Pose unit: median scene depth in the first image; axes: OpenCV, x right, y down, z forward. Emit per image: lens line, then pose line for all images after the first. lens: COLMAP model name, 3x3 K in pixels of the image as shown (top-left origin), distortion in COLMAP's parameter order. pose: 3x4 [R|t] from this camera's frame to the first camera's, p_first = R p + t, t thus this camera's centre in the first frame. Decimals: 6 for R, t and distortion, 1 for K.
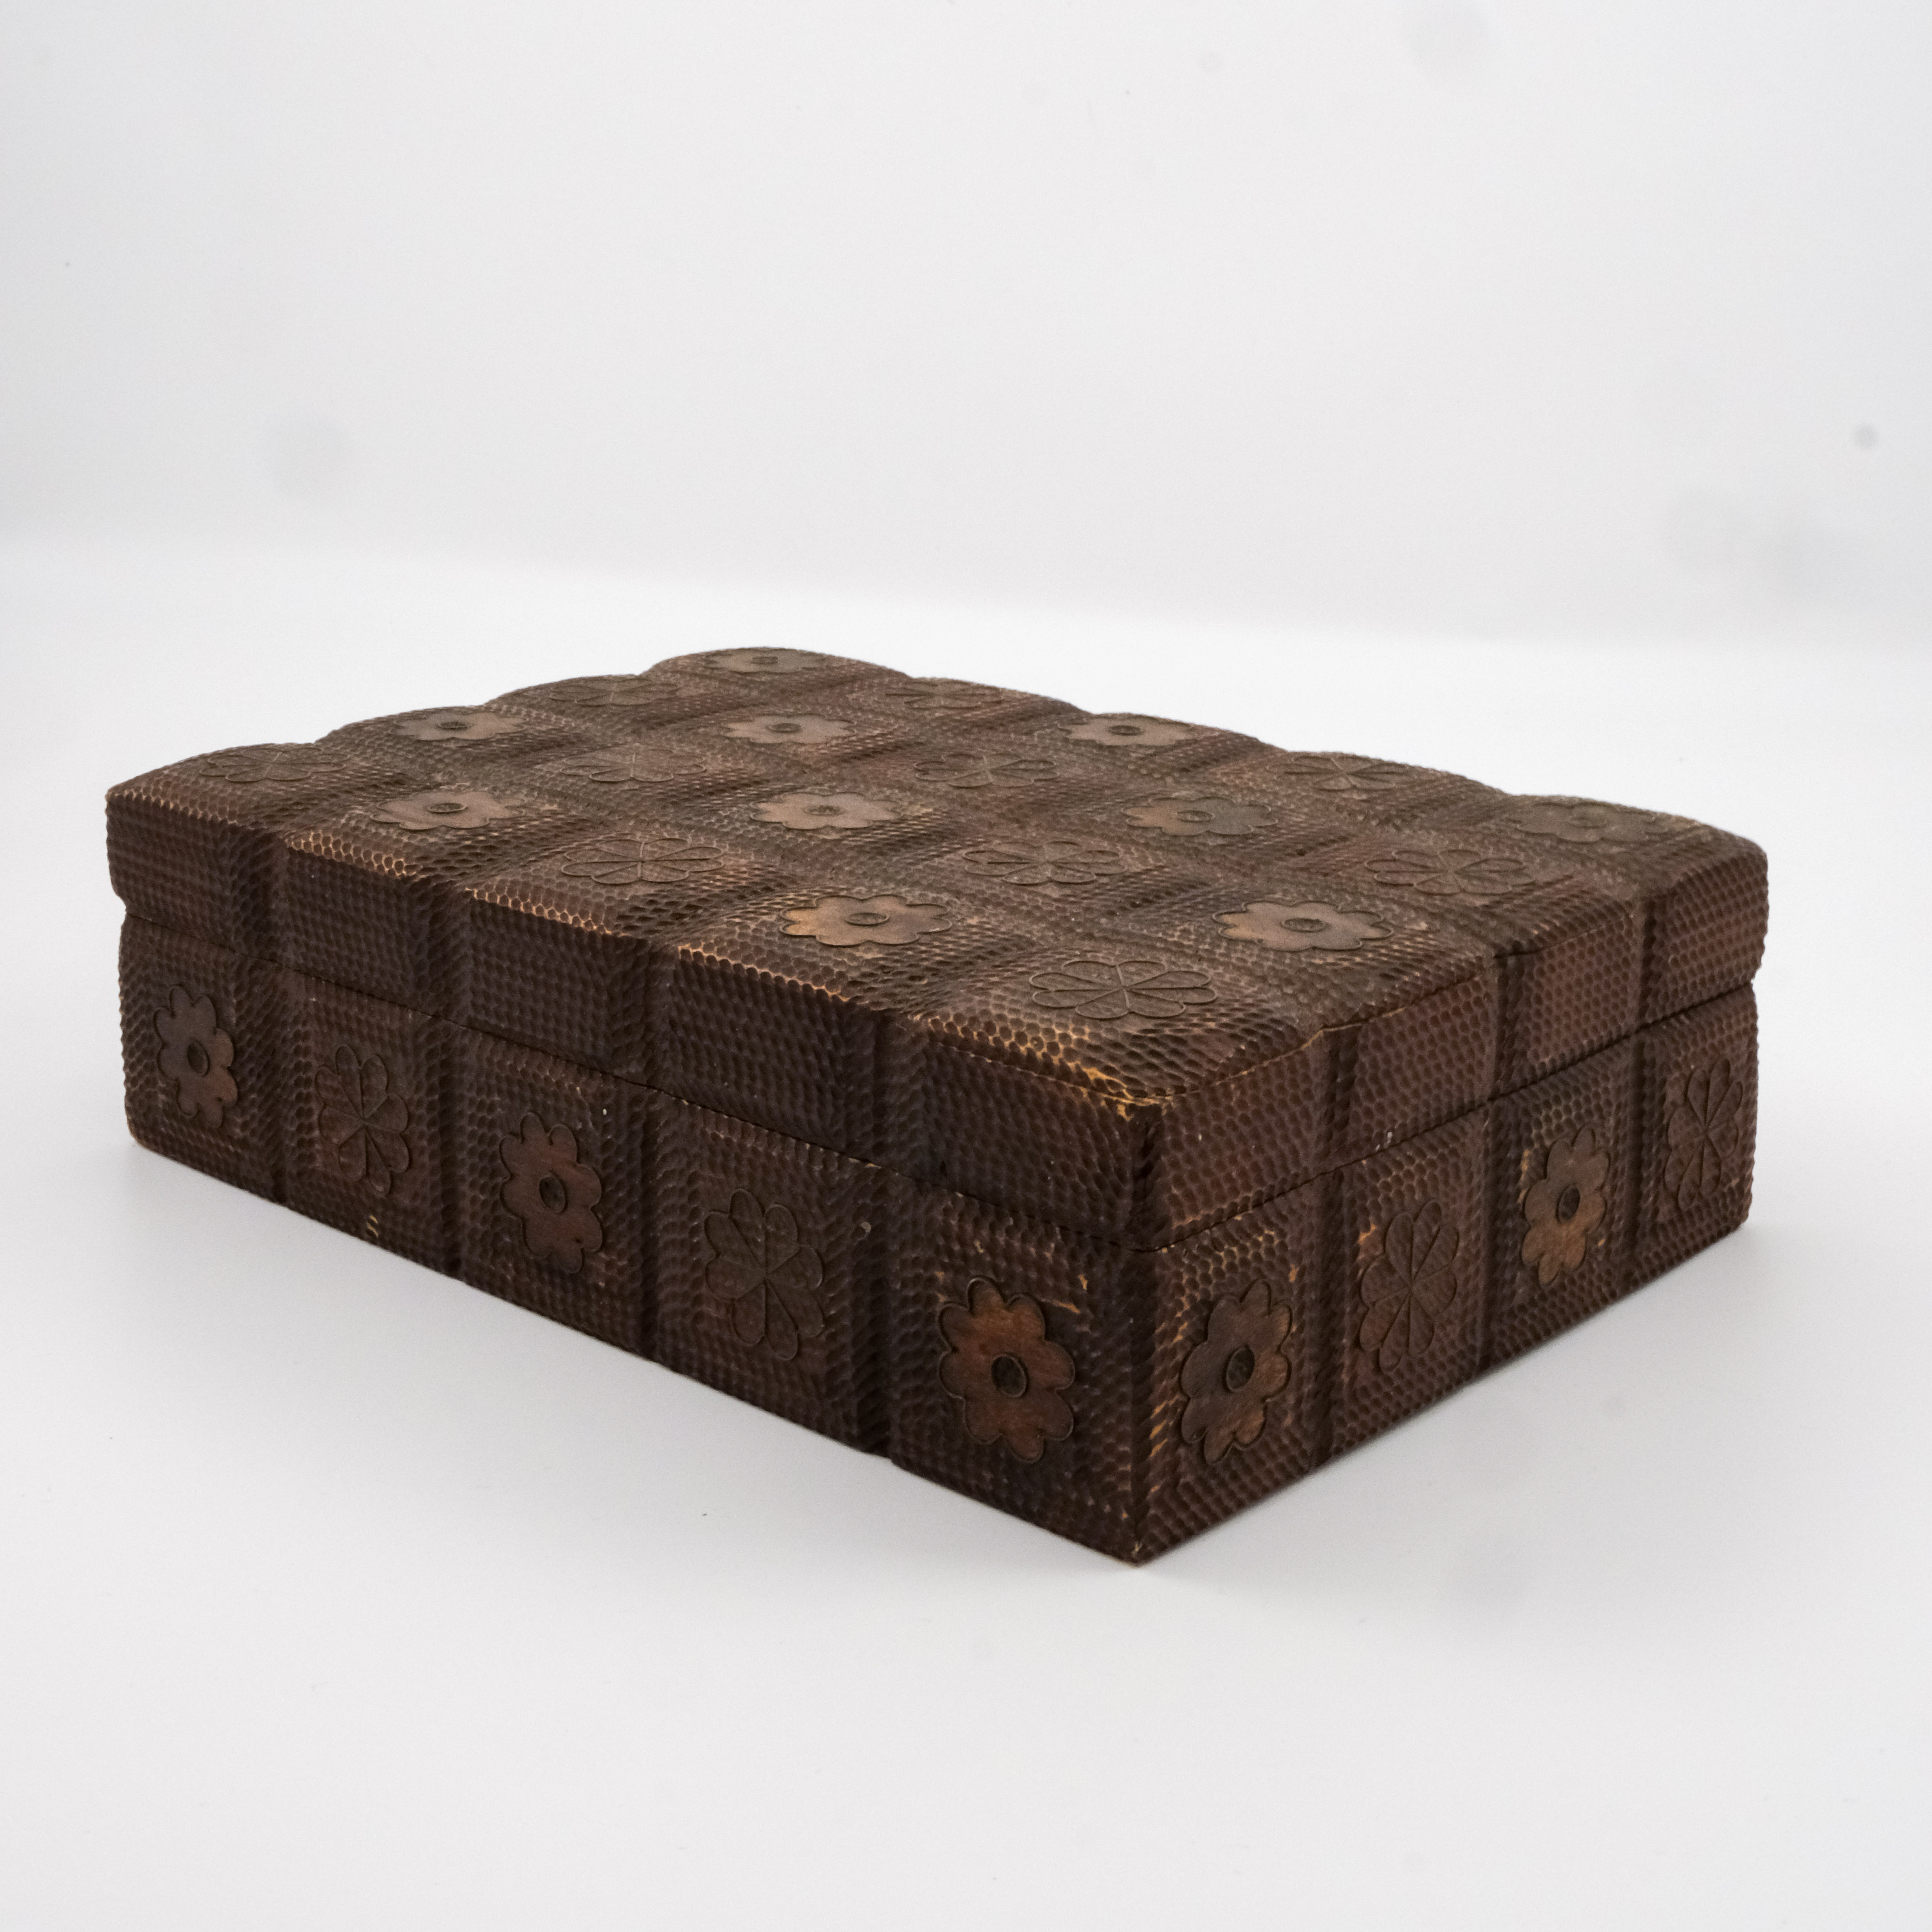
lens RADIAL K [[2912.5, 0, 966.0], [0, 2912.5, 966.0], [0, 0, 1]] dist [-0.033172, -0.110506]
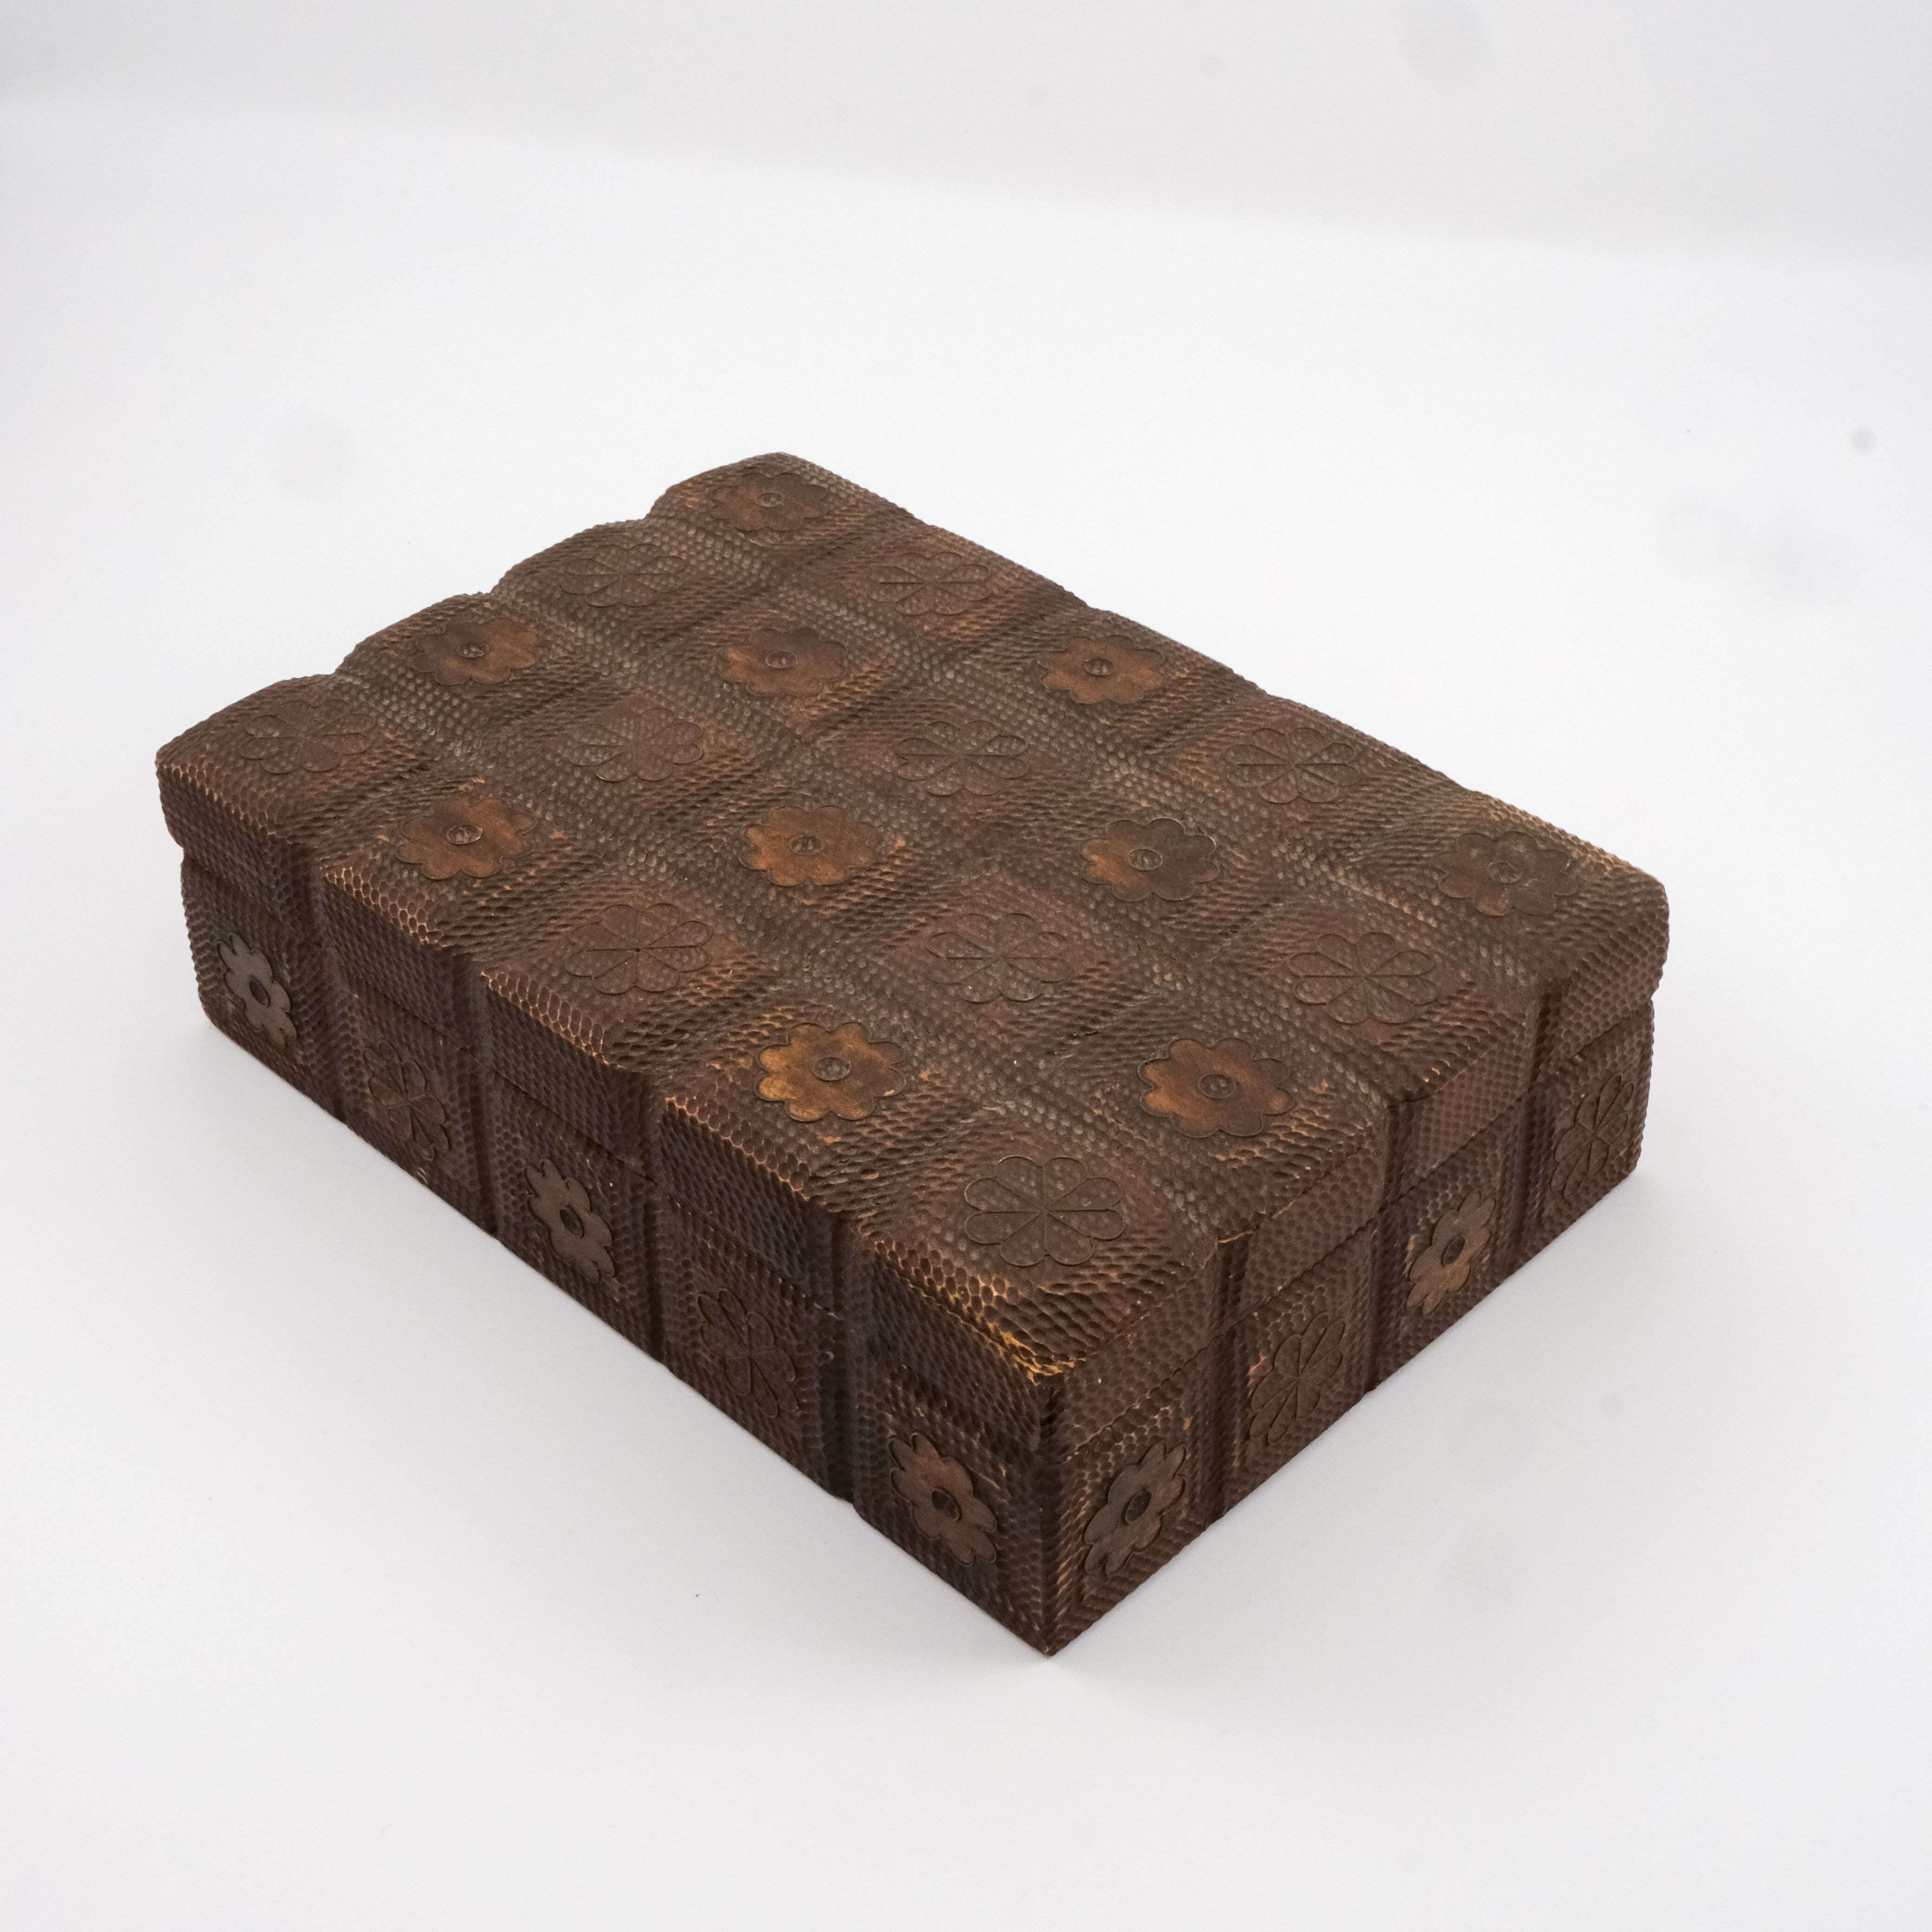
lens RADIAL K [[2912.5, 0, 966.0], [0, 2912.5, 966.0], [0, 0, 1]] dist [-0.033172, -0.110506]
pose [[0.999294, 0.012794, -0.035327, 0.057501], [0.000267, 0.937796, 0.347187, -0.445344], [0.037571, -0.346951, 0.937130, -0.044795]]
